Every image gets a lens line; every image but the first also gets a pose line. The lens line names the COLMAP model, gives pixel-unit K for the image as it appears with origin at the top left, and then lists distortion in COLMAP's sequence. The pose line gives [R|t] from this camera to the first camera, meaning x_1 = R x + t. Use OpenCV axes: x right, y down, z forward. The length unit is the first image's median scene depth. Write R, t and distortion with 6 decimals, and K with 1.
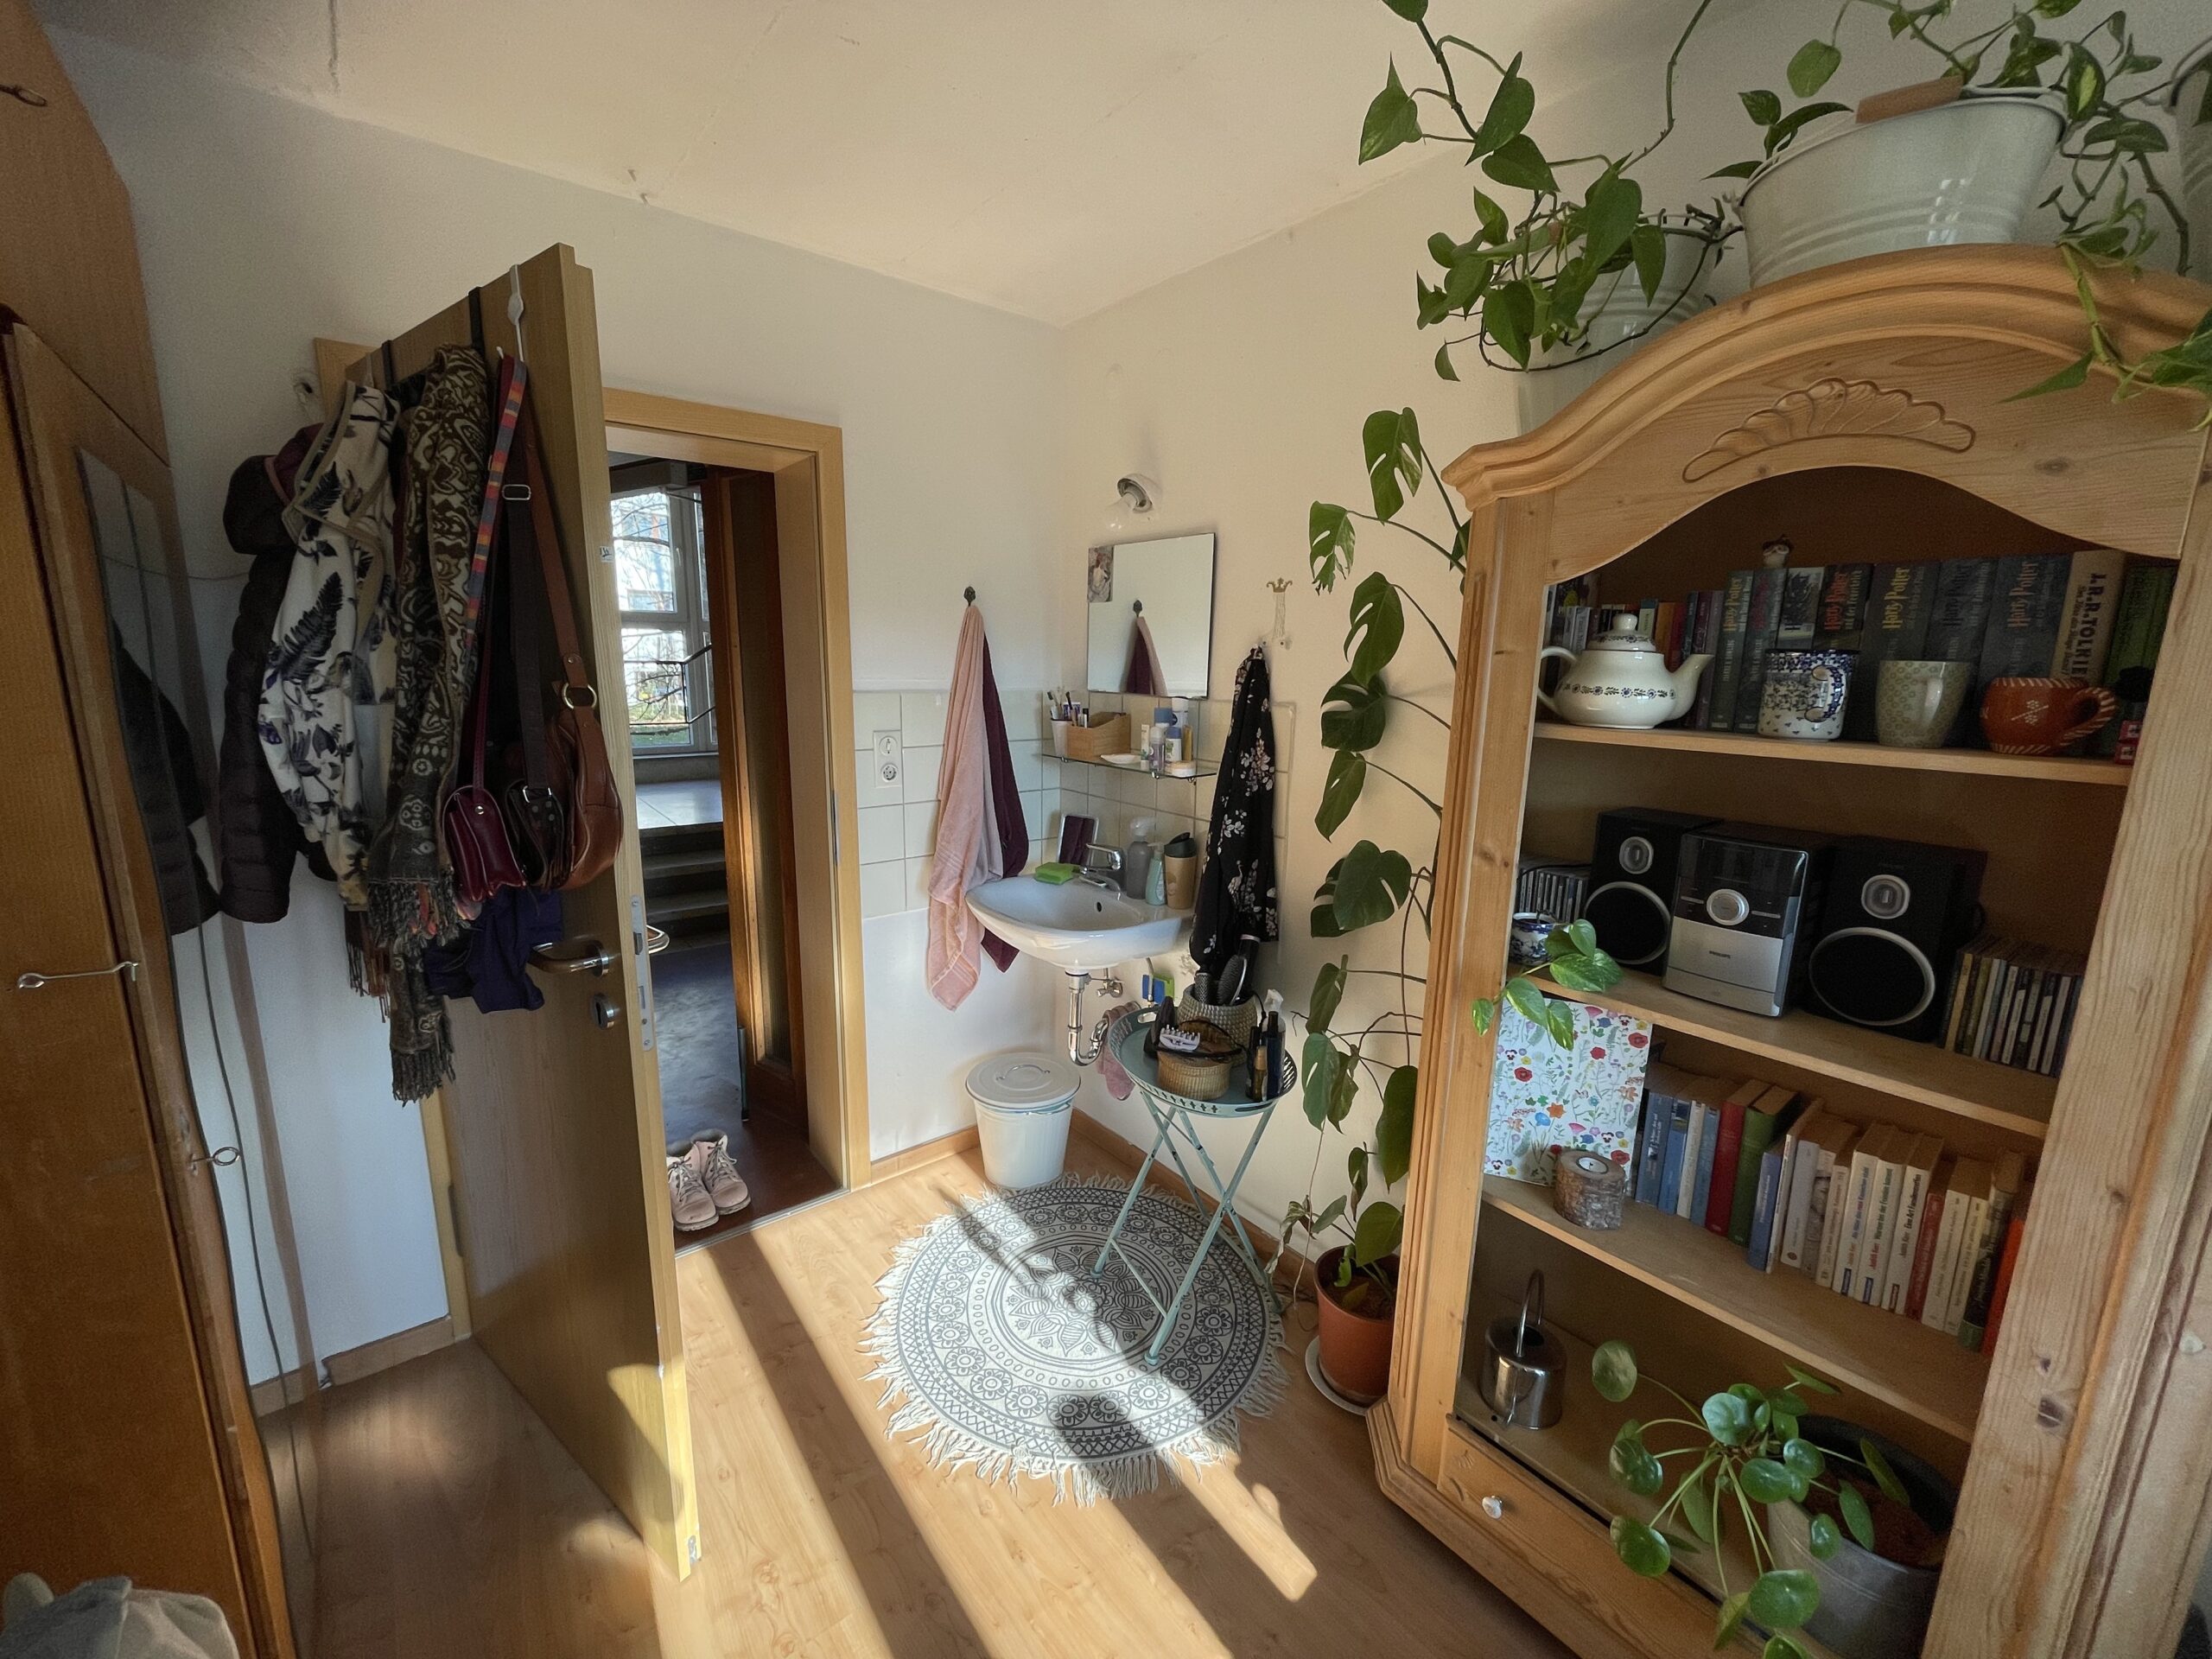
lens RADIAL K [[891.3, 0, 1106.0], [0, 891.3, 829.5], [0, 0, 1]] dist [0.001226, 0.000057]
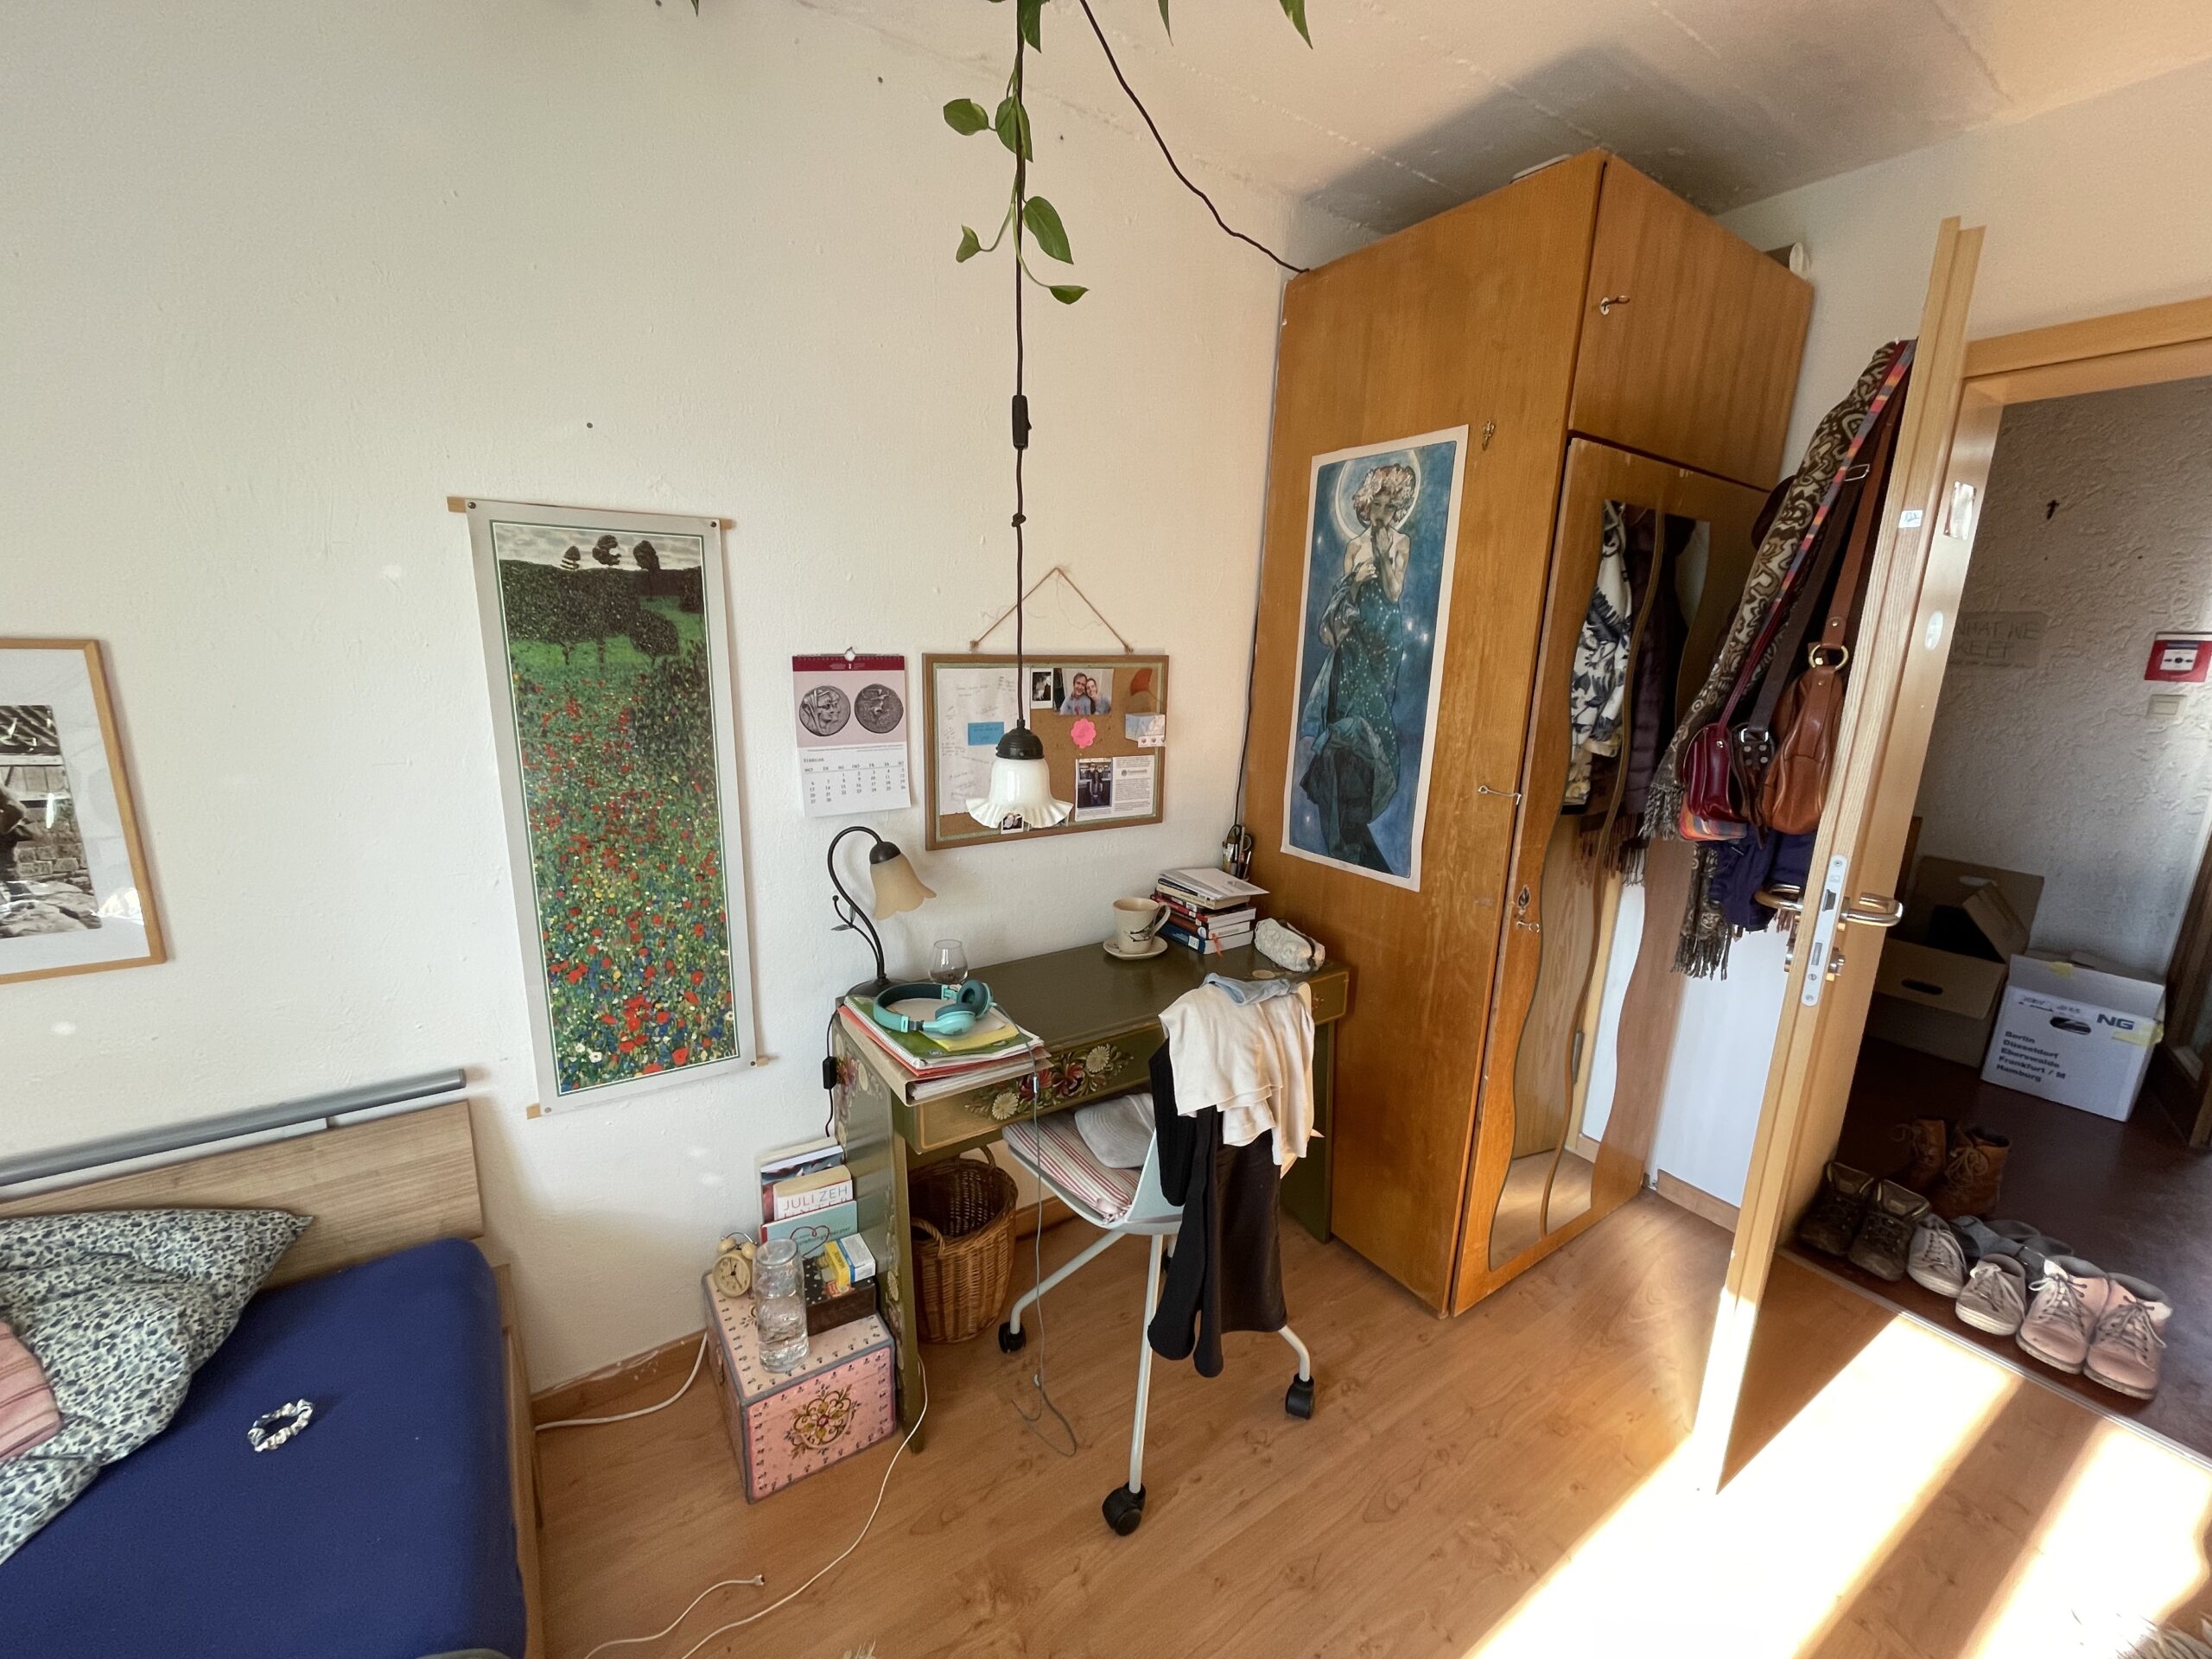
lens RADIAL K [[891.3, 0, 1106.0], [0, 891.3, 829.5], [0, 0, 1]] dist [0.001226, 0.000057]
pose [[-0.069989, 0.196524, -0.977998, 0.601291], [-0.208991, 0.955756, 0.207011, 0.012089], [0.975410, 0.218882, -0.025820, 0.227764]]
